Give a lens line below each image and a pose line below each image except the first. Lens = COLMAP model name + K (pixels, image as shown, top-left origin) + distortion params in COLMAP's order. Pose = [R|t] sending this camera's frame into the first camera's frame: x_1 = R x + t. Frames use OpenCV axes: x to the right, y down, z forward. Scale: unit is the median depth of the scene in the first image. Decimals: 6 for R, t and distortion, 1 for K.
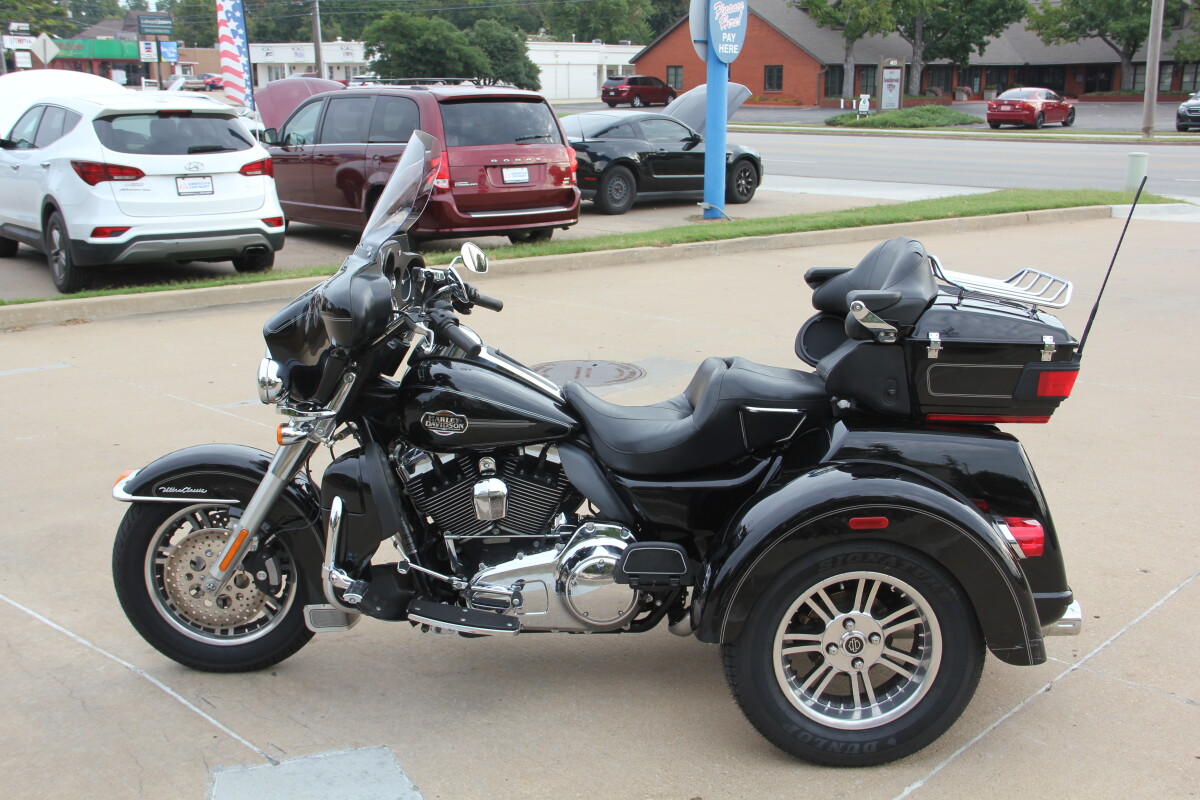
lens RADIAL K [[1278.2, 0, 600.0], [0, 1278.2, 400.0], [0, 0, 1]] dist [-0.056876, 0.291431]
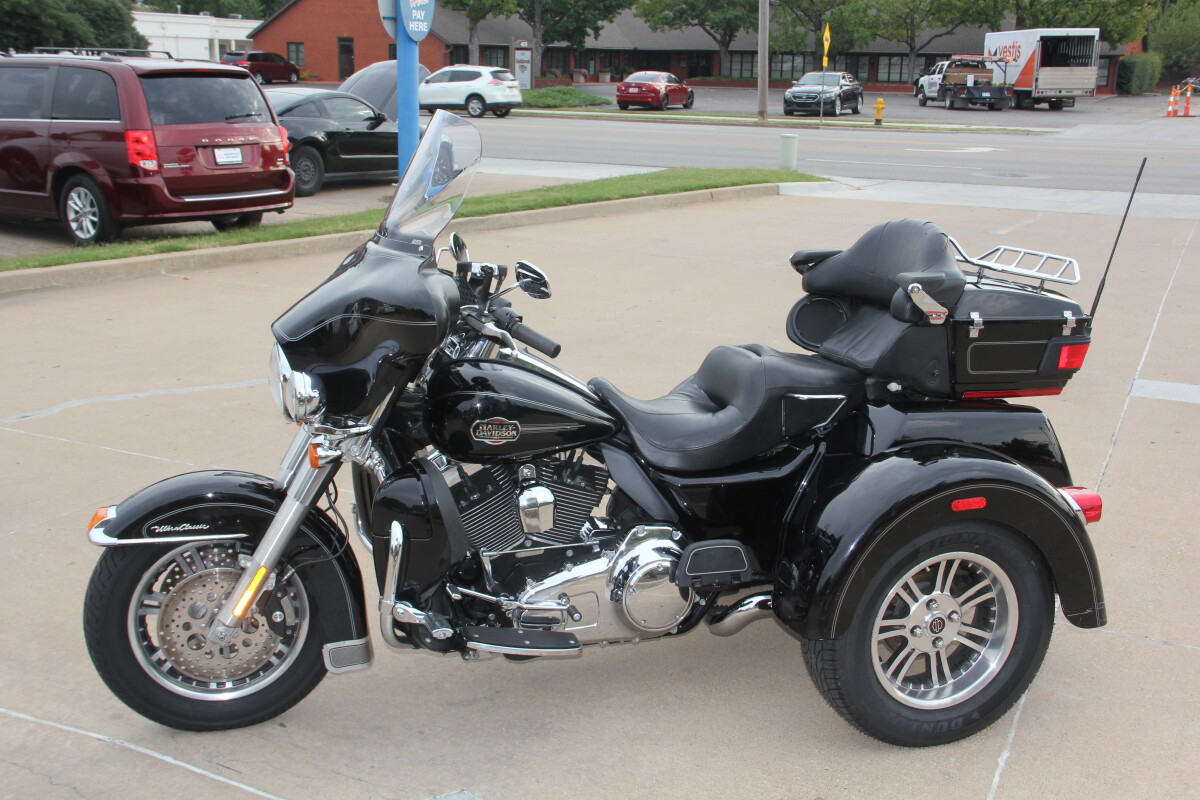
lens RADIAL K [[1264.5, 0, 597.1], [0, 1264.5, 412.4], [0, 0, 1]] dist [-0.060168, 0.278104]
pose [[0.958388, -0.058847, 0.279338, -0.283348], [0.051209, 0.998089, 0.034571, -0.021119], [-0.280839, -0.018828, 0.959570, 0.104899]]
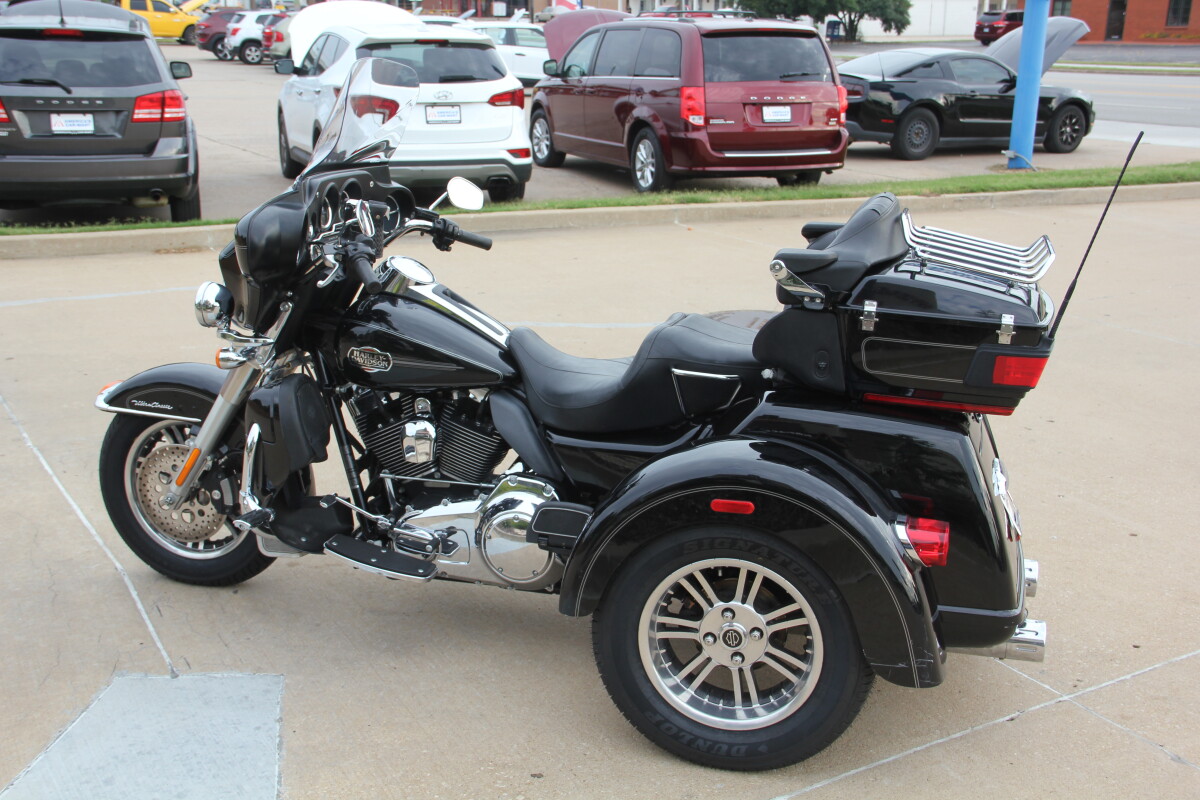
lens RADIAL K [[1291.0, 0, 607.2], [0, 1291.0, 403.1], [0, 0, 1]] dist [0.015205, 0.048637]
pose [[0.963139, 0.087821, -0.254264, 0.288734], [-0.075986, 0.995534, 0.056022, -0.017315], [0.258049, -0.034637, 0.965511, 0.078733]]
